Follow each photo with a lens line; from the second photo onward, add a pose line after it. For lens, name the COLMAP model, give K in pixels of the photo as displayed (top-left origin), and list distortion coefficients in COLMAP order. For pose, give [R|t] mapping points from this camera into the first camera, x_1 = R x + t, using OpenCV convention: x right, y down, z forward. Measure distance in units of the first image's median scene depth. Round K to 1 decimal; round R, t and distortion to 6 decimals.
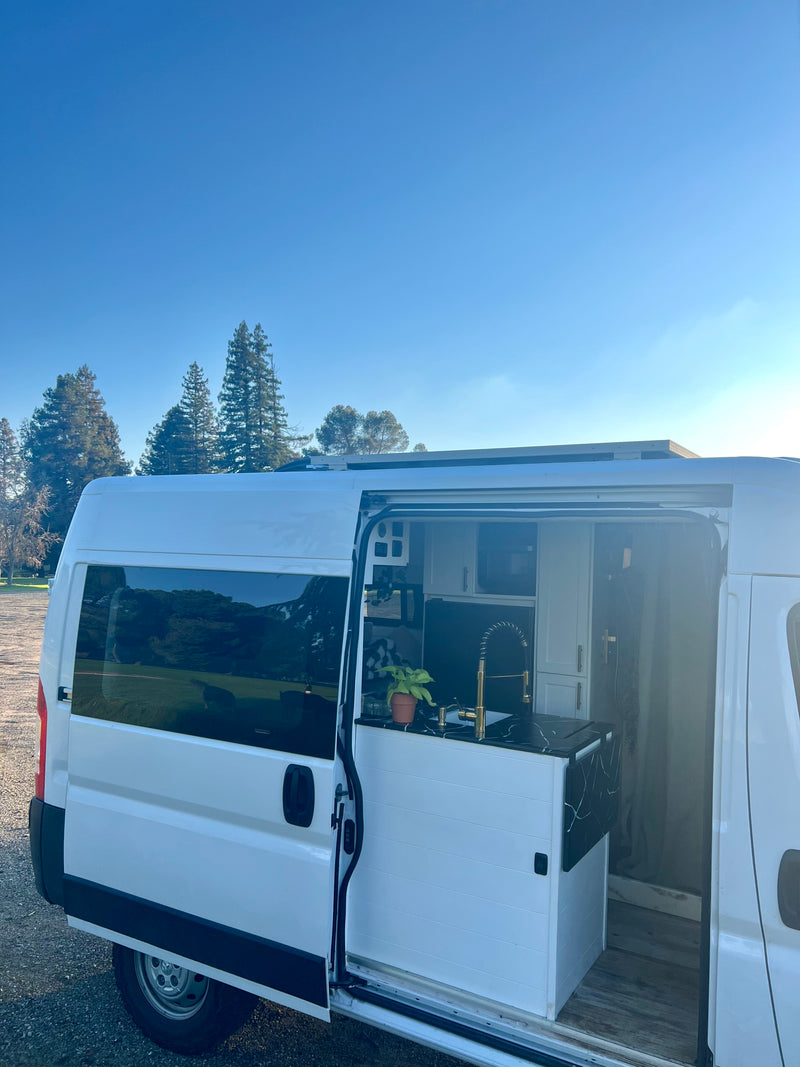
lens RADIAL K [[796.9, 0, 397.7], [0, 796.9, 535.6], [0, 0, 1]] dist [0.021595, -0.017841]
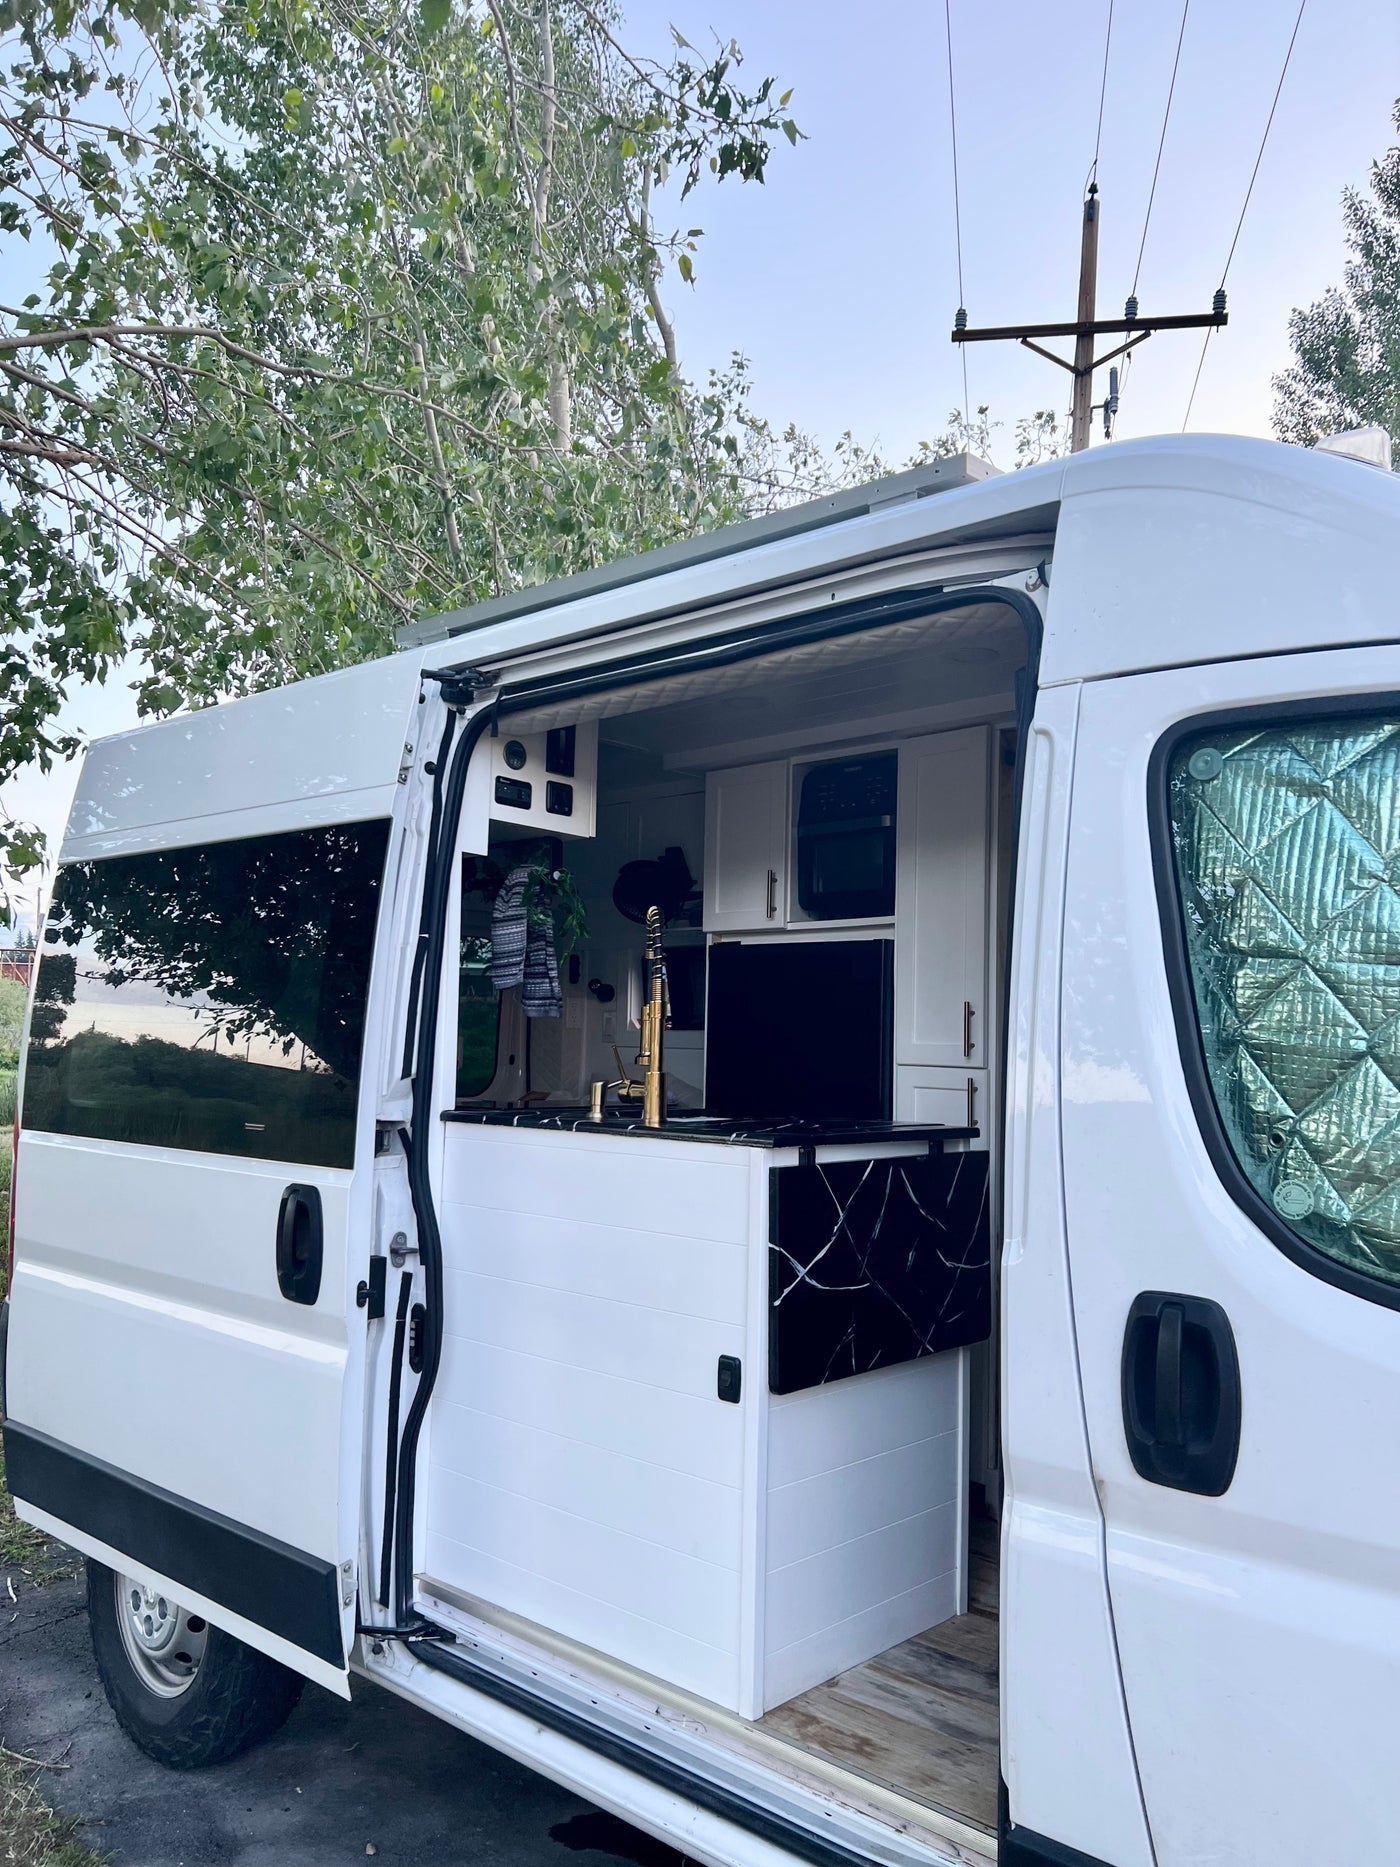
lens RADIAL K [[1394.4, 0, 705.4], [0, 1394.4, 948.2], [0, 0, 1]] dist [0.021595, -0.017841]
pose [[0.976967, -0.027254, -0.211643, 0.310701], [0.016869, 0.998570, -0.050721, 0.178749], [0.212723, 0.045983, 0.976030, 0.165550]]
